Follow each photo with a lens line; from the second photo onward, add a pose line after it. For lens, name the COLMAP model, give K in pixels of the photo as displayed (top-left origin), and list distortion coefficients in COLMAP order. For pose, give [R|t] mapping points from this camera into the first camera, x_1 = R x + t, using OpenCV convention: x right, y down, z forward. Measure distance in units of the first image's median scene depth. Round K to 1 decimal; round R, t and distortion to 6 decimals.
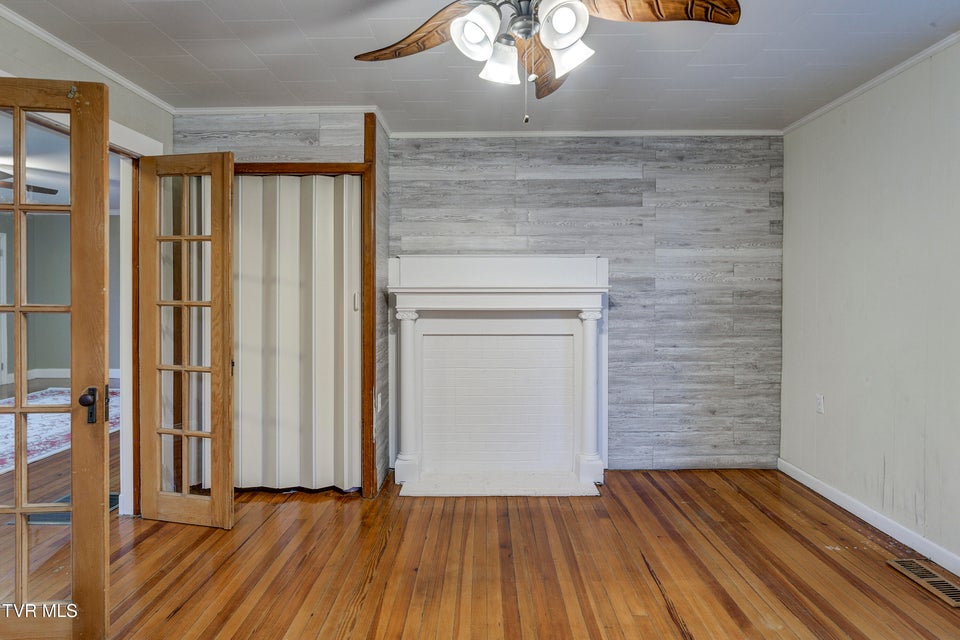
lens RADIAL K [[494.9, 0, 468.1], [0, 494.9, 287.0], [0, 0, 1]] dist [-0.007742, 0.001169]
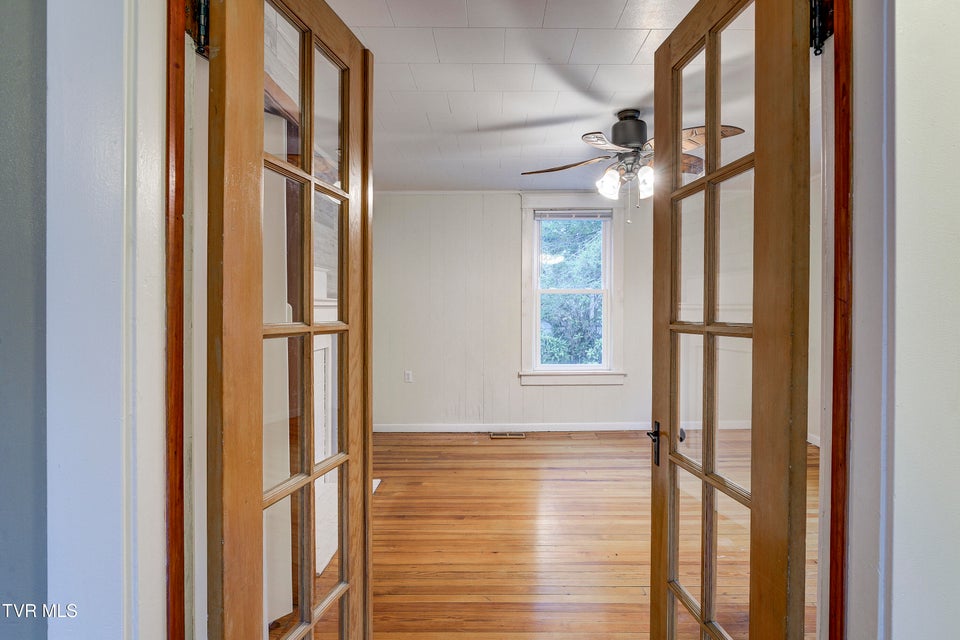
lens RADIAL K [[494.9, 0, 479.9], [0, 494.9, 314.3], [0, 0, 1]] dist [-0.007742, 0.001169]
pose [[0.016547, -0.010183, 0.999811, -0.994149], [0.002217, 0.999946, 0.010147, 0.021890], [-0.999861, 0.002048, 0.016568, 0.836935]]
